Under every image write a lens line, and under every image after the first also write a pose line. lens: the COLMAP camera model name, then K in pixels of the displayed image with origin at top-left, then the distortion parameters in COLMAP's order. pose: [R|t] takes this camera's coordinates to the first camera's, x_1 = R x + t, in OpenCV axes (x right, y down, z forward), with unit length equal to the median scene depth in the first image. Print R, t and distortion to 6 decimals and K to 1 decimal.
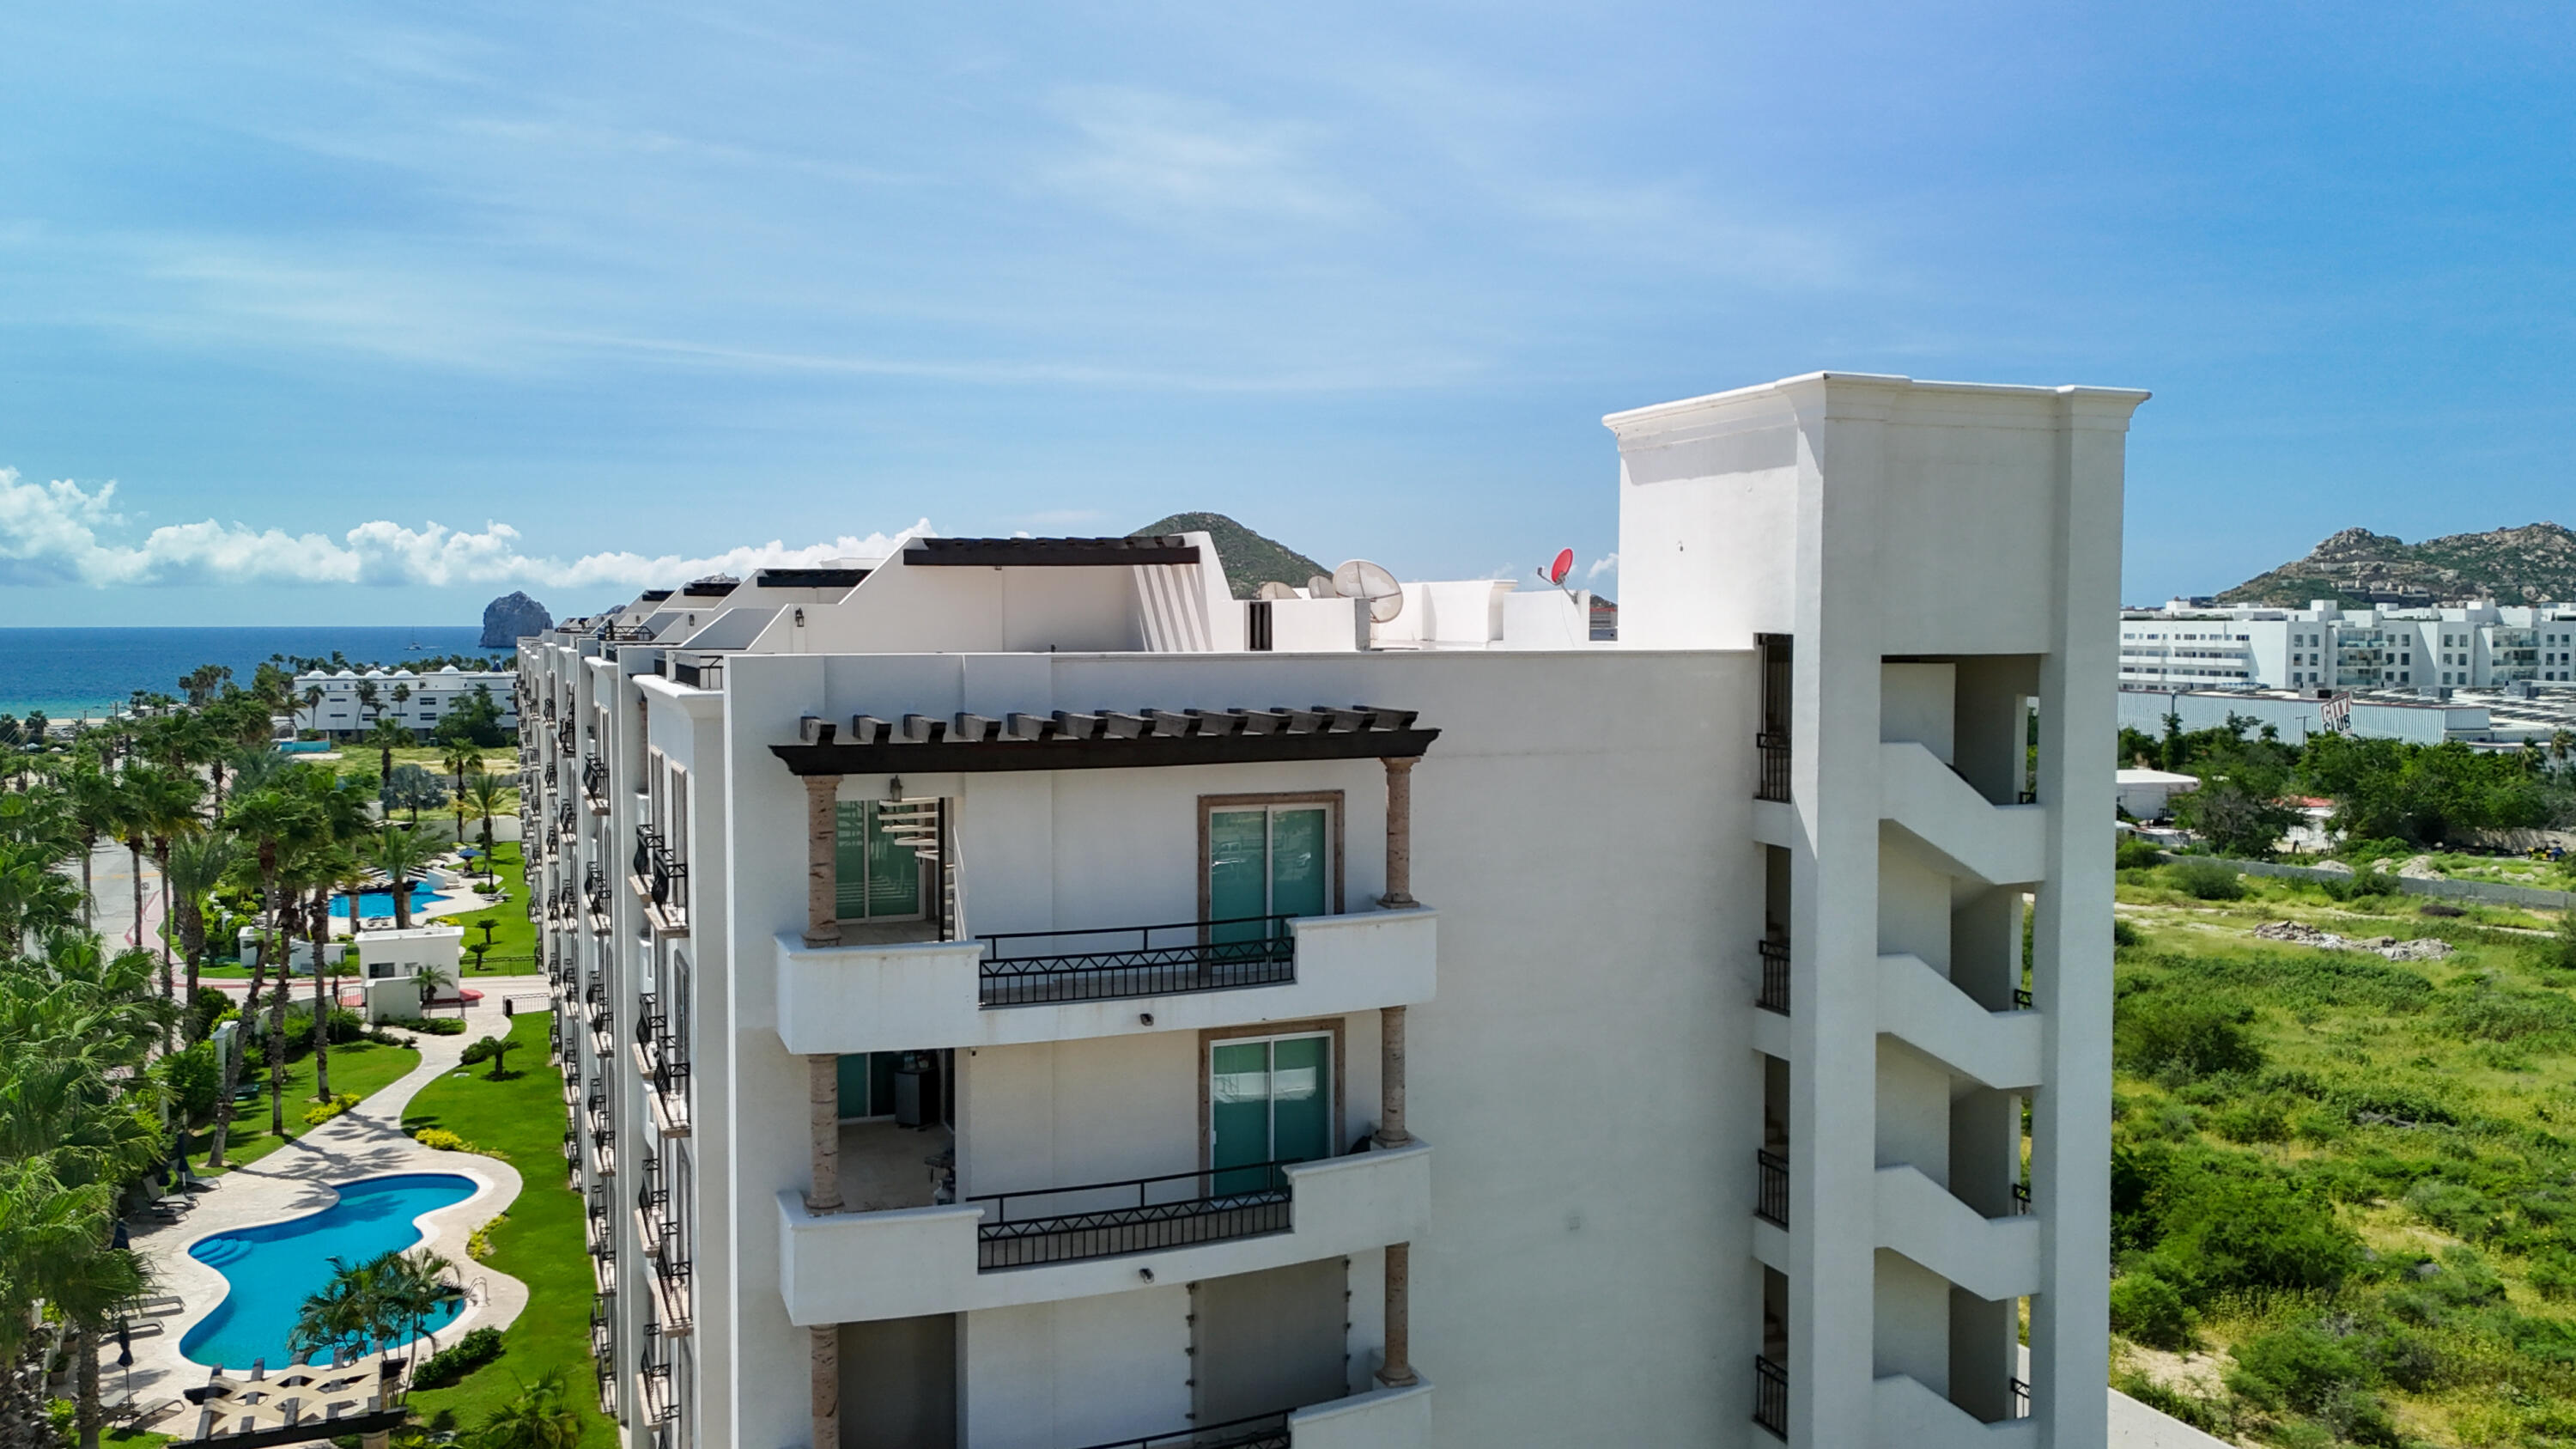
lens RADIAL K [[1976.3, 0, 1274.6], [0, 1976.3, 697.7], [0, 0, 1]] dist [0.035937, -0.021128]
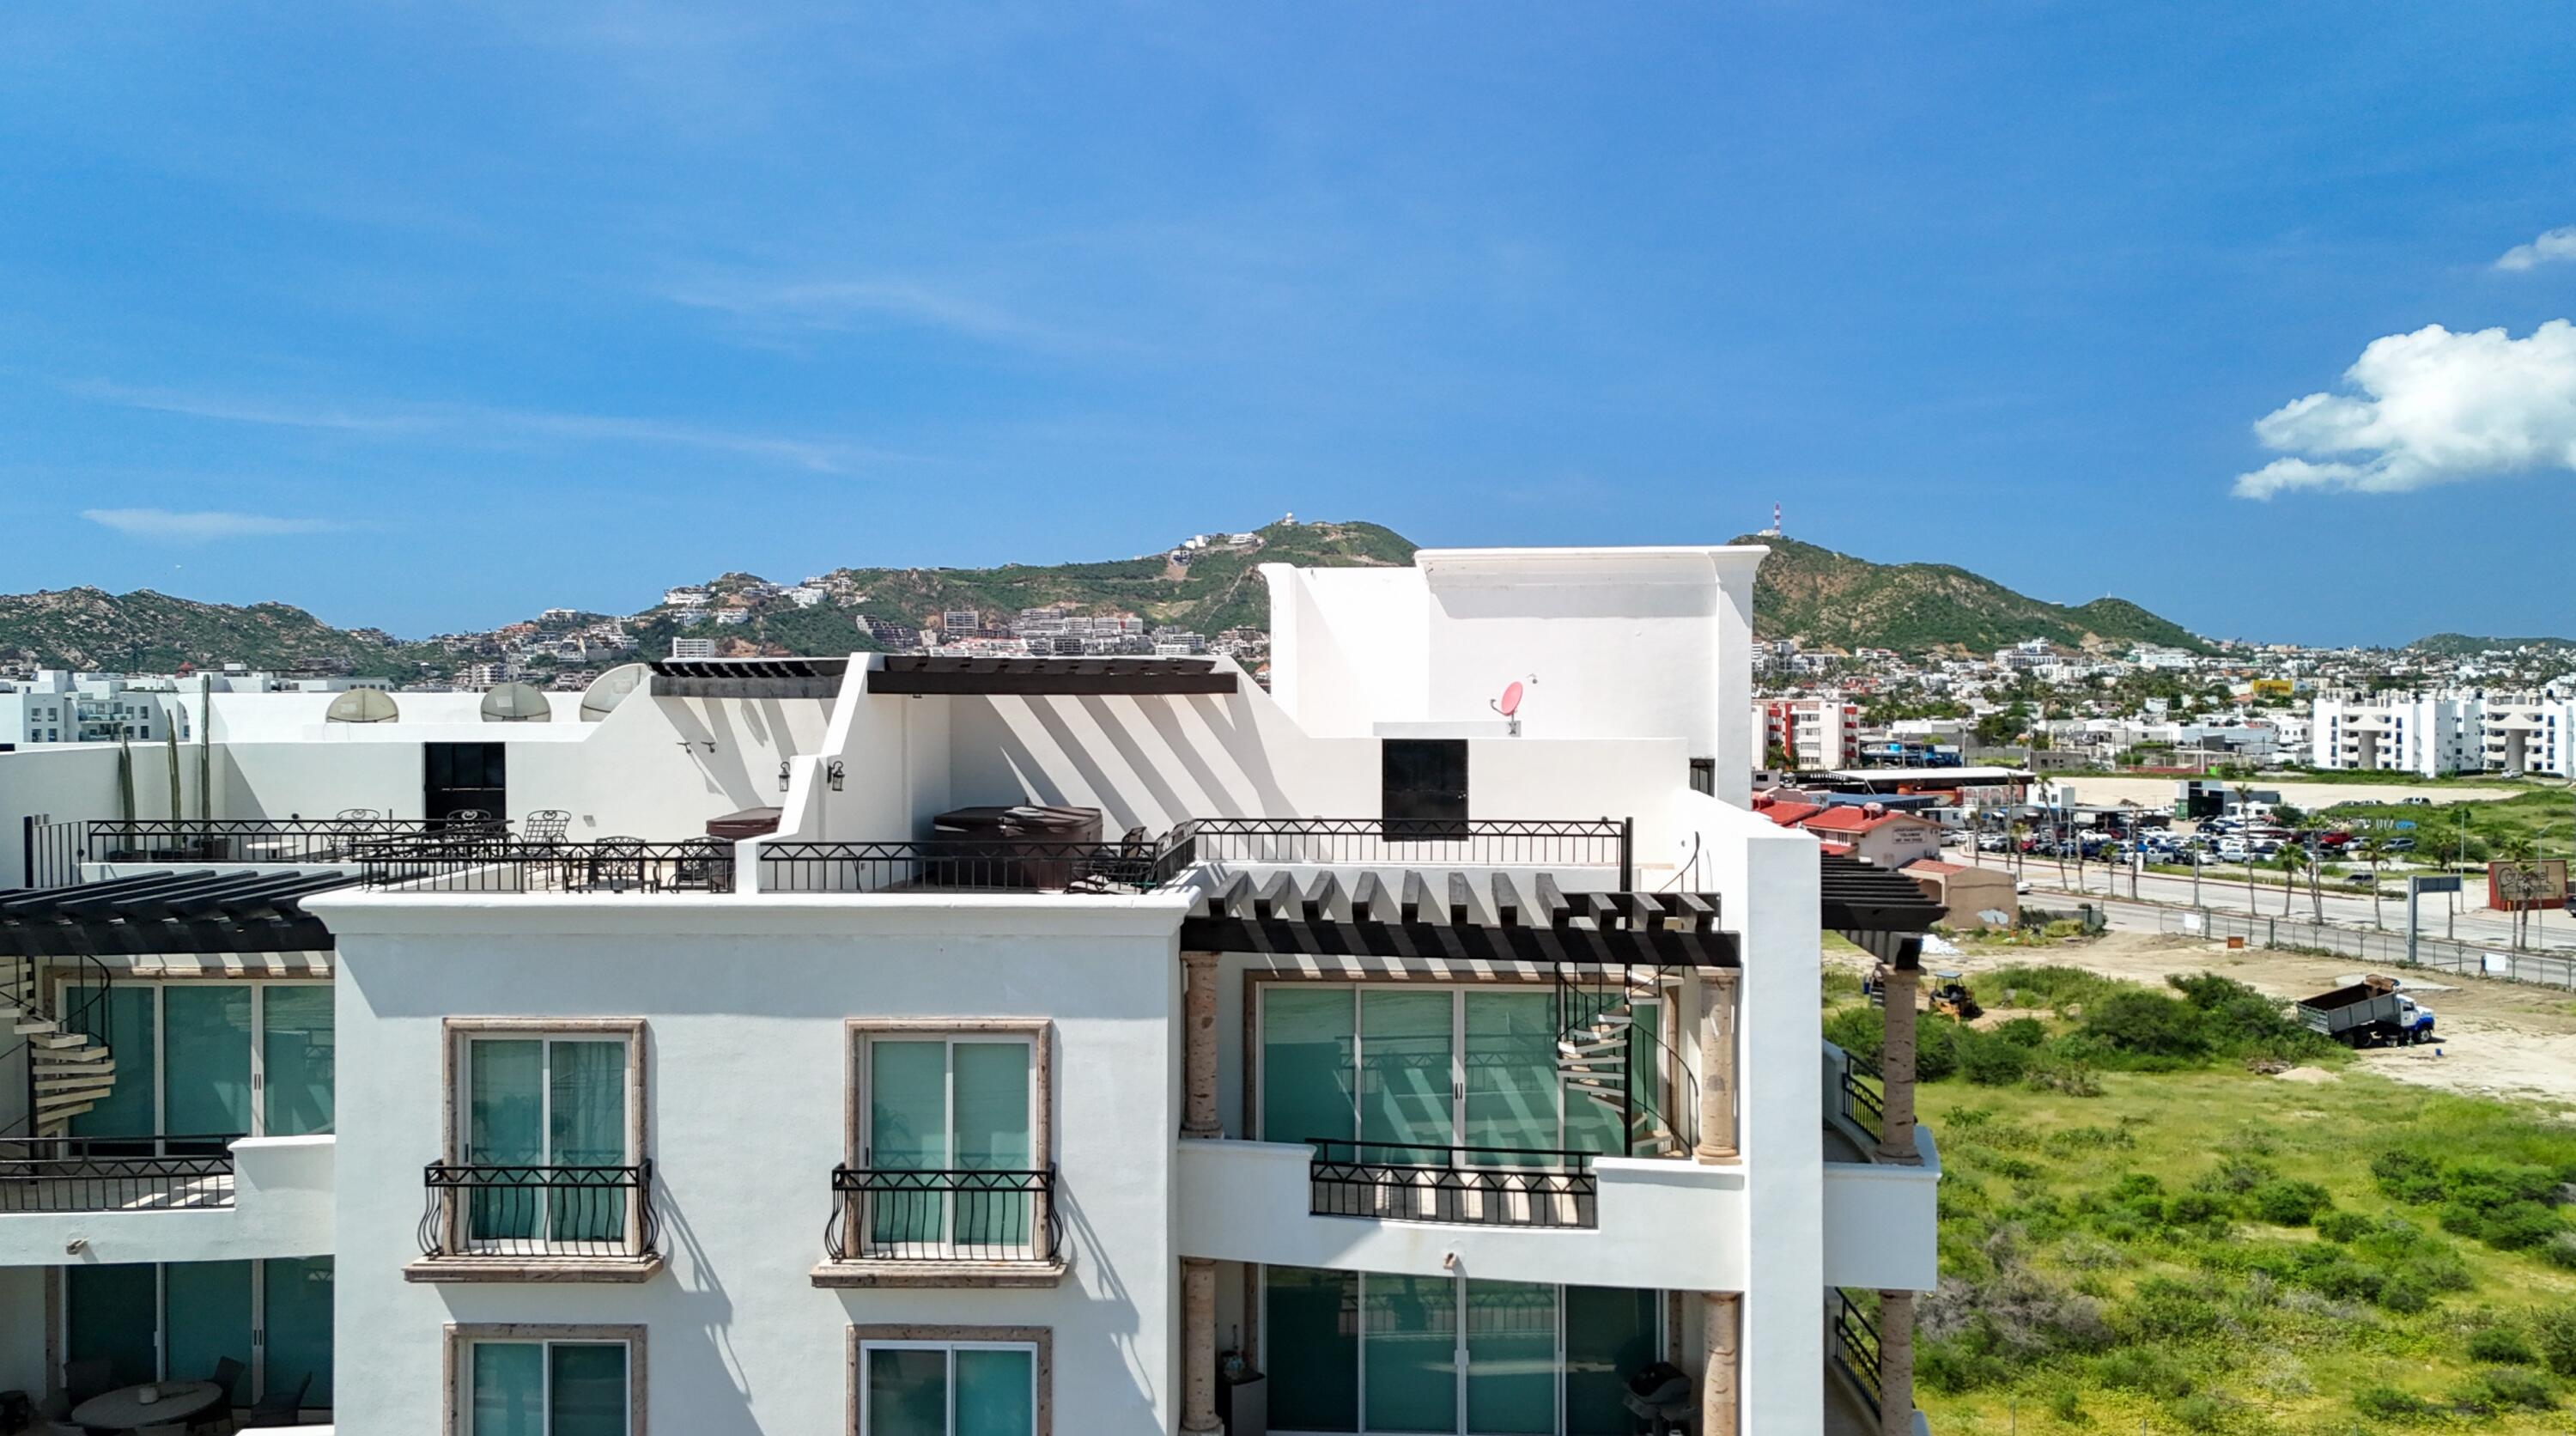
lens RADIAL K [[1976.2, 0, 1398.2], [0, 1976.2, 692.4], [0, 0, 1]] dist [0.035937, -0.021128]
pose [[0.411351, -0.007913, 0.911443, -0.164432], [0.040002, 0.999156, -0.009379, -0.011884], [-0.910599, 0.040317, 0.411320, 0.119251]]
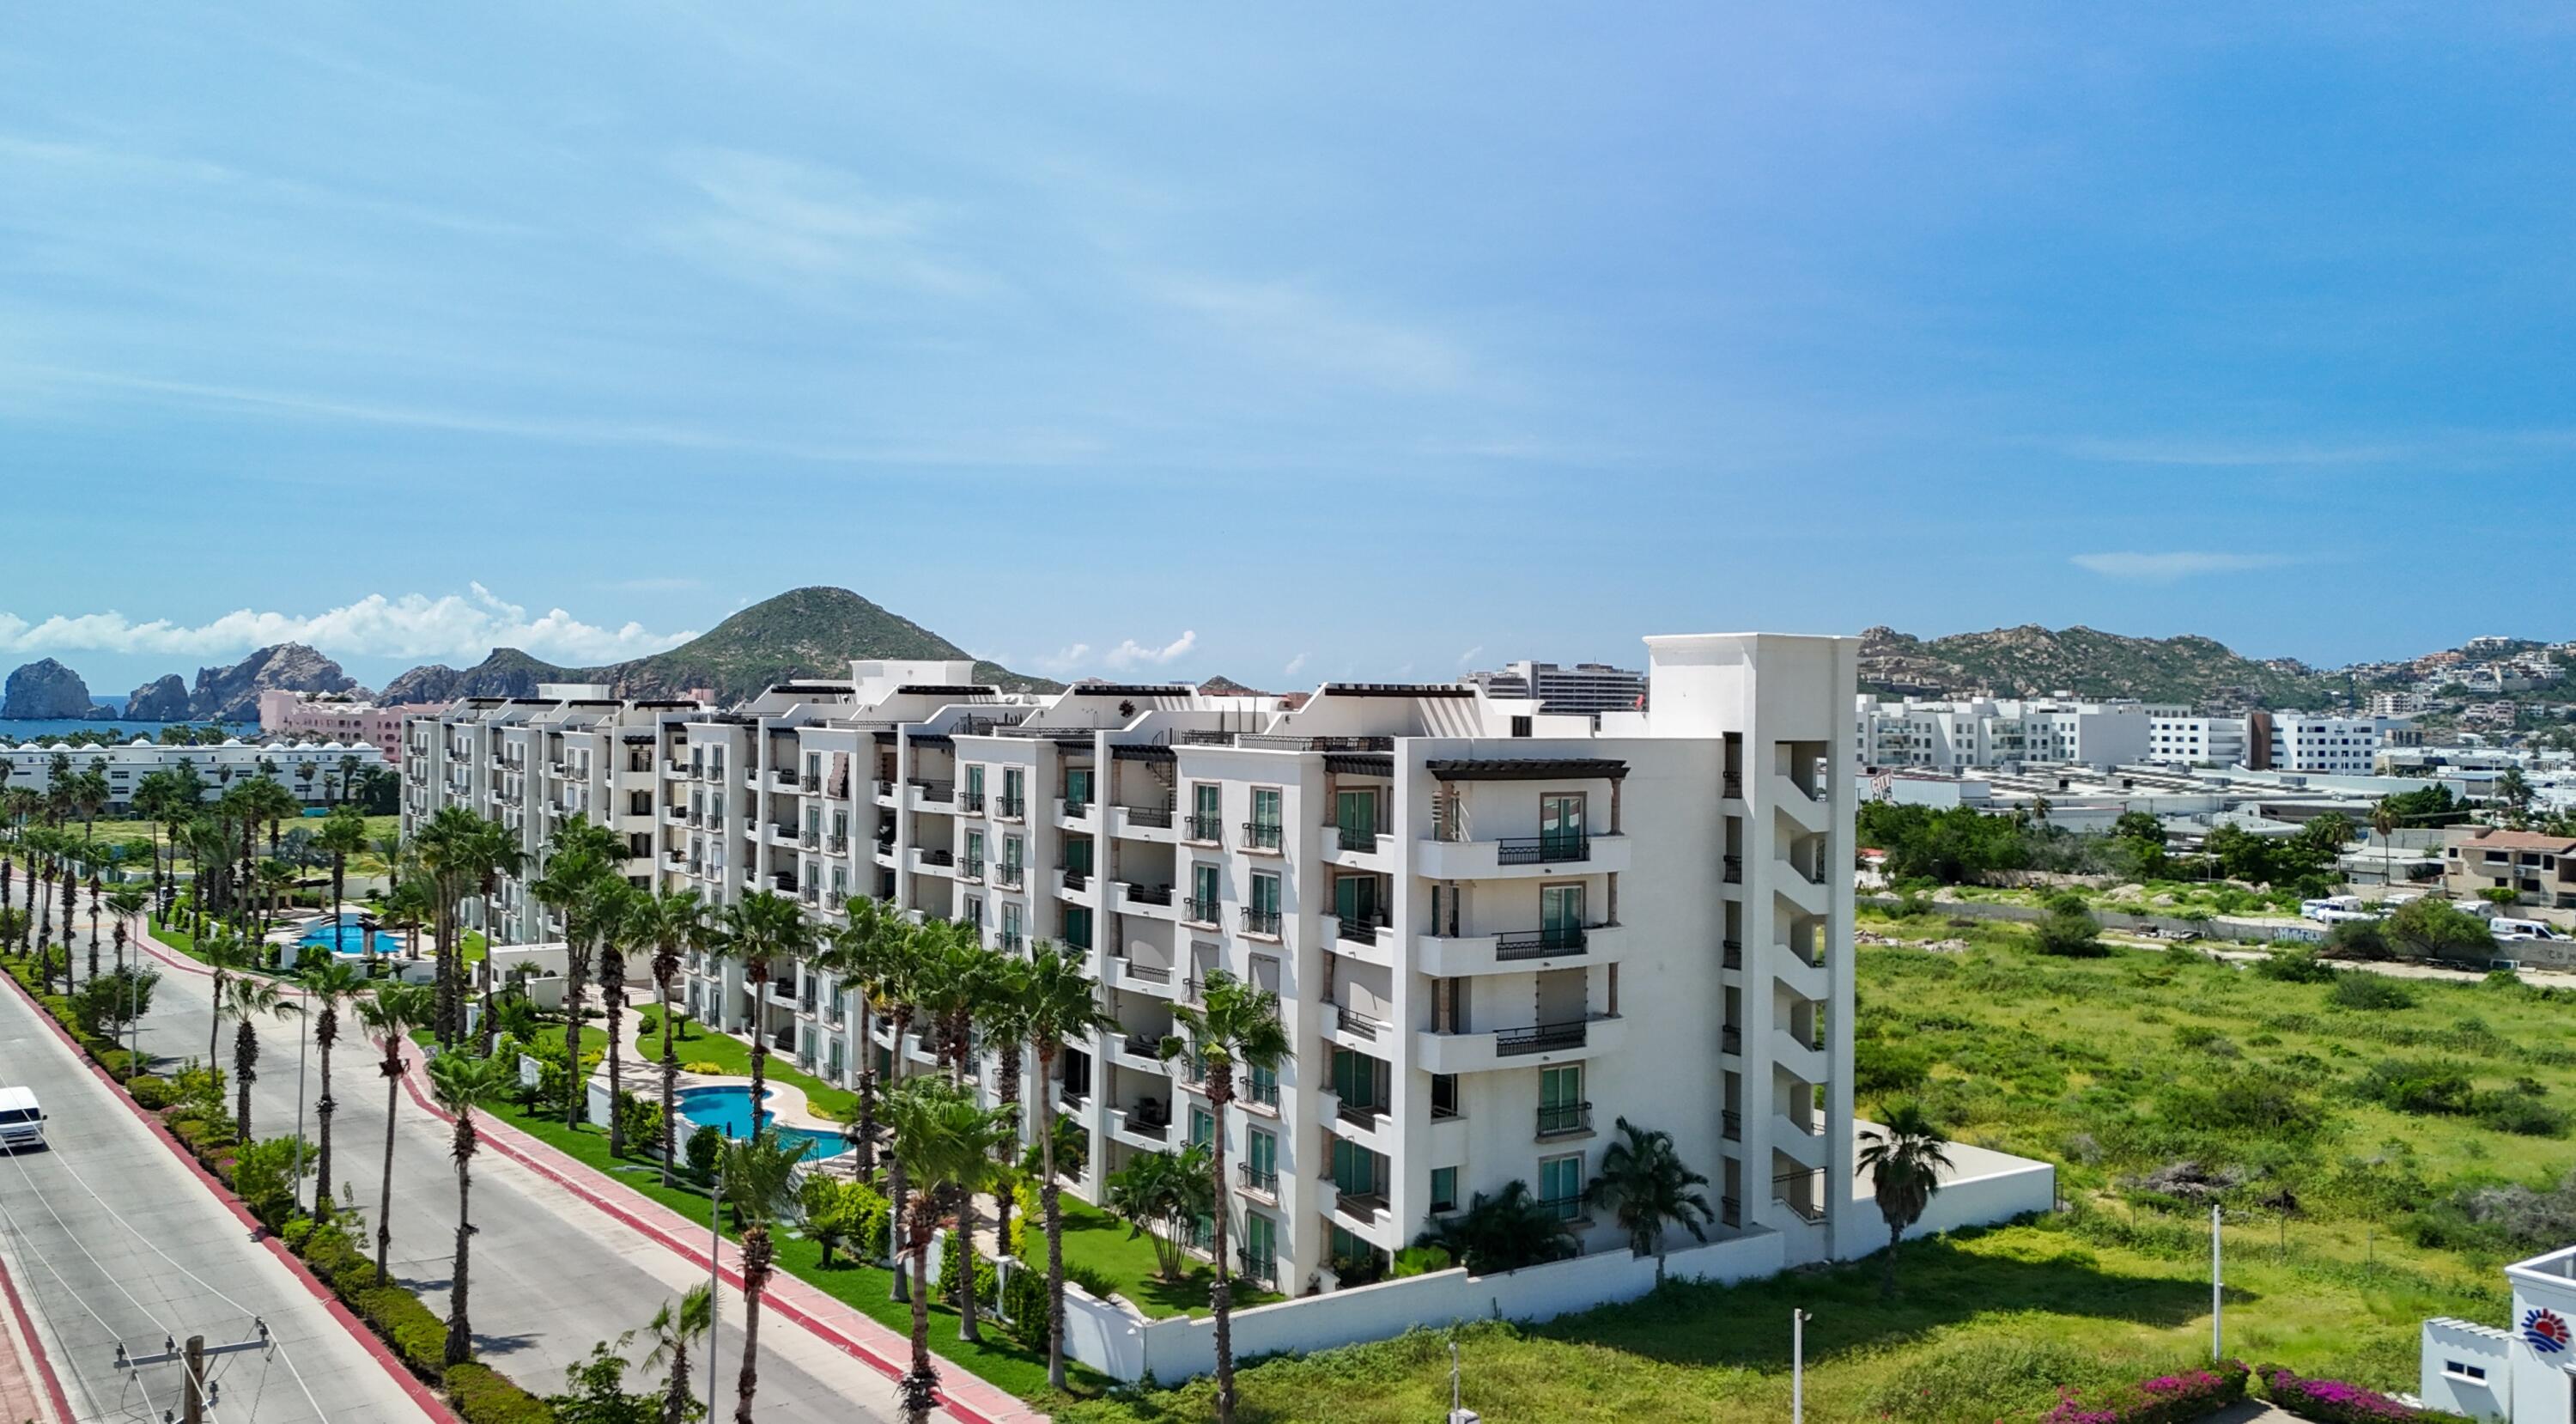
lens RADIAL K [[1919.8, 0, 1308.1], [0, 1919.8, 694.7], [0, 0, 1]] dist [0.072687, -0.002551]
pose [[0.978346, 0.011113, 0.206678, -0.142803], [-0.002527, 0.999124, -0.041760, 0.004352], [-0.206961, 0.040333, 0.977517, -0.234292]]
